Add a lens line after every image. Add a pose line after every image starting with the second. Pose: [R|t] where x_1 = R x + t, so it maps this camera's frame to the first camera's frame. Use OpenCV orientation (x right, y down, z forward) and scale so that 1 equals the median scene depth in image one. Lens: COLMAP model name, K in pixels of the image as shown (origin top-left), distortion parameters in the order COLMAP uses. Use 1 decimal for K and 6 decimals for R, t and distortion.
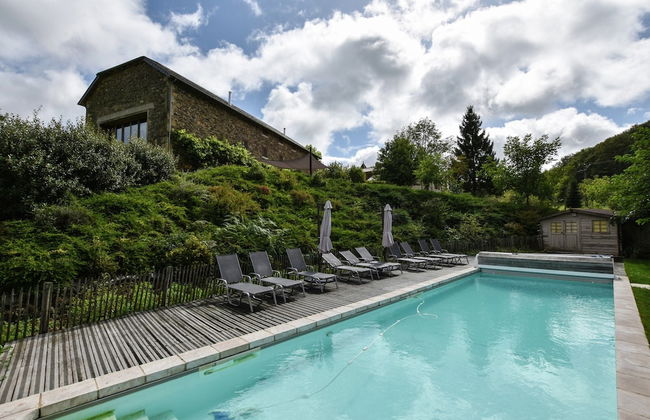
lens RADIAL K [[276.4, 0, 350.4], [0, 276.4, 208.6], [0, 0, 1]] dist [-0.011912, 0.000901]
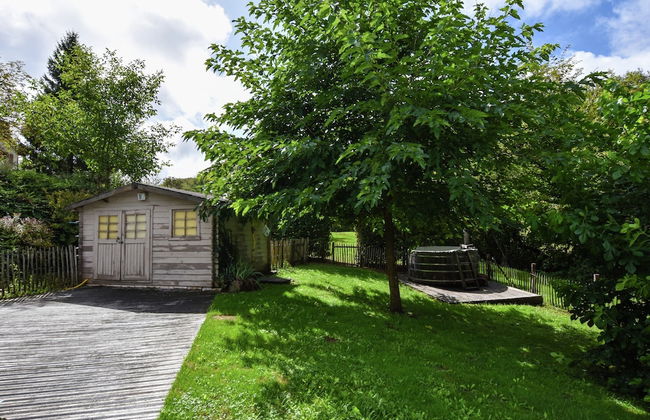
lens RADIAL K [[333.6, 0, 321.8], [0, 333.6, 209.6], [0, 0, 1]] dist [-0.024640, -0.000090]
pose [[0.562796, 0.049627, 0.825105, 0.777397], [-0.037620, 0.998700, -0.034408, 0.069806], [-0.825739, -0.011676, 0.563931, 0.672226]]
